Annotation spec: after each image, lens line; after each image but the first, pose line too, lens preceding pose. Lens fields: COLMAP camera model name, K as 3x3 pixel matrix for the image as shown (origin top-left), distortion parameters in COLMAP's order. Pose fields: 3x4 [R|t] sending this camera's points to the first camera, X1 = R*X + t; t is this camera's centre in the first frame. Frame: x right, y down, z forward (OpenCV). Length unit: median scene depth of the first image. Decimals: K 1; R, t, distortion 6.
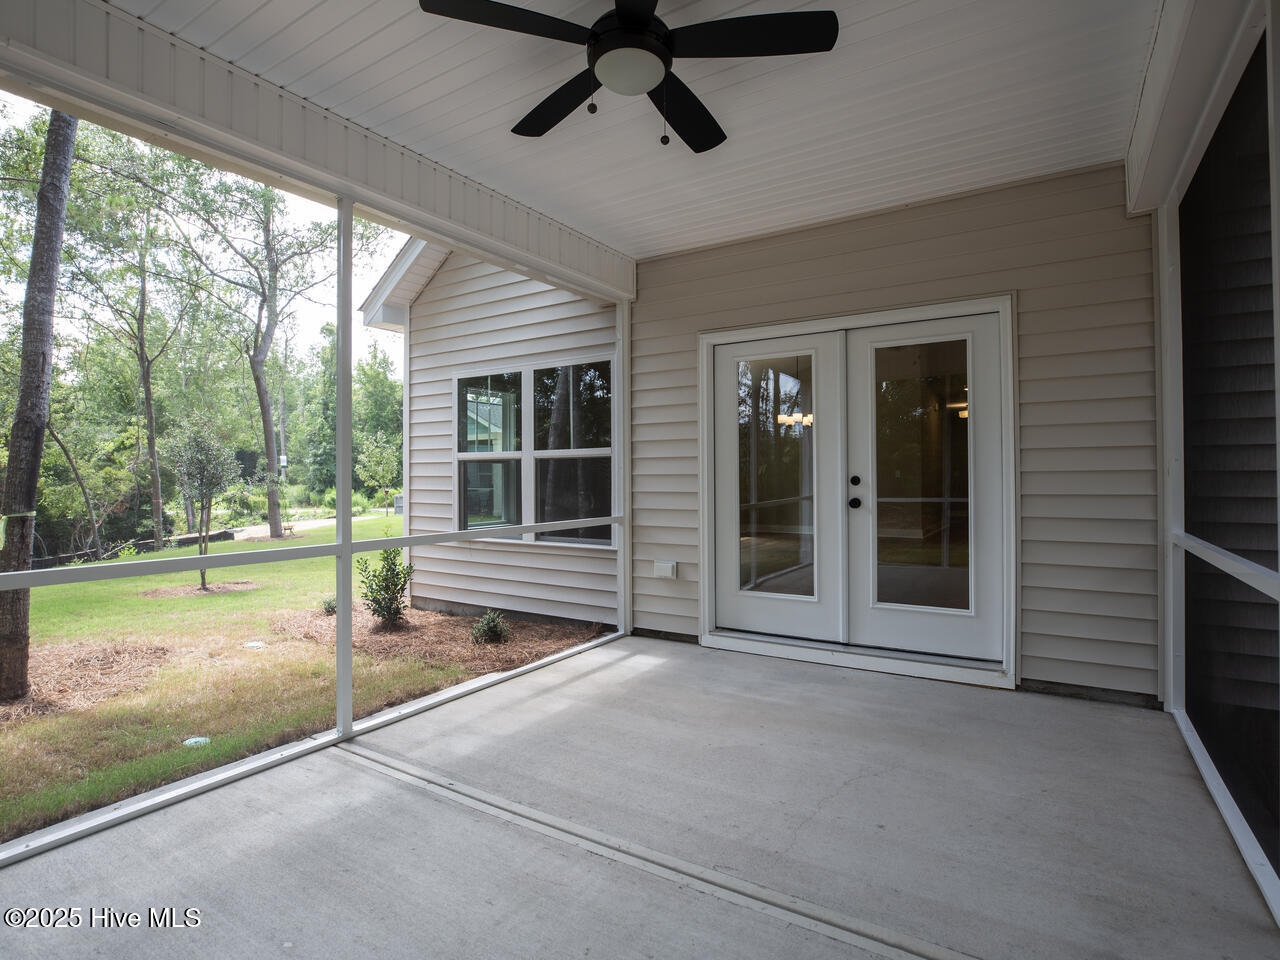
lens RADIAL K [[649.5, 0, 642.0], [0, 649.5, 476.0], [0, 0, 1]] dist [-0.041335, 0.002405]
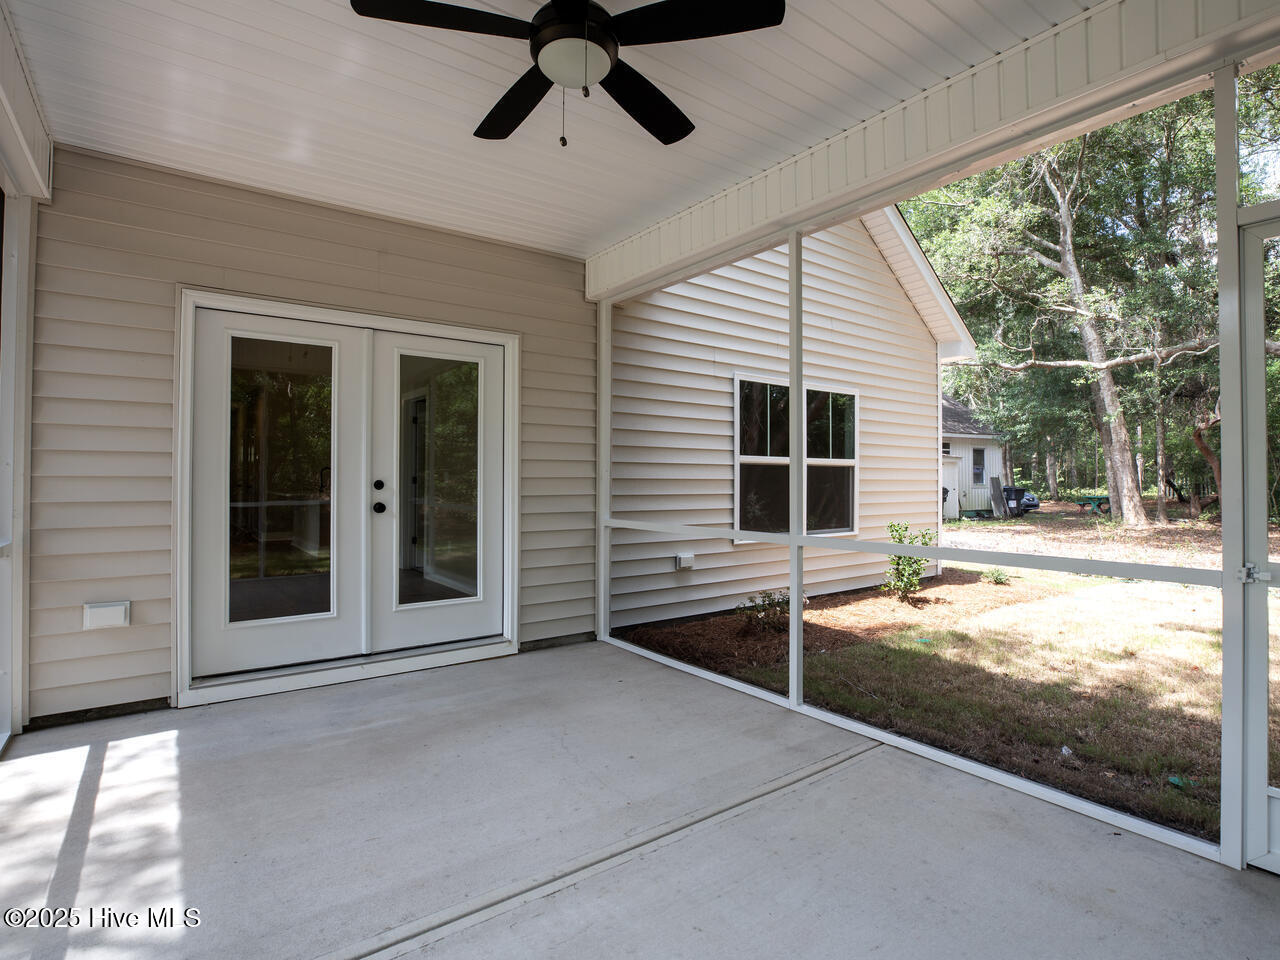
lens RADIAL K [[649.5, 0, 642.0], [0, 649.5, 476.0], [0, 0, 1]] dist [-0.041335, 0.002405]
pose [[0.366695, 0.011643, 0.930268, -0.476478], [-0.004881, 0.999932, -0.010591, 0.002352], [-0.930328, -0.000658, 0.366727, 0.297809]]
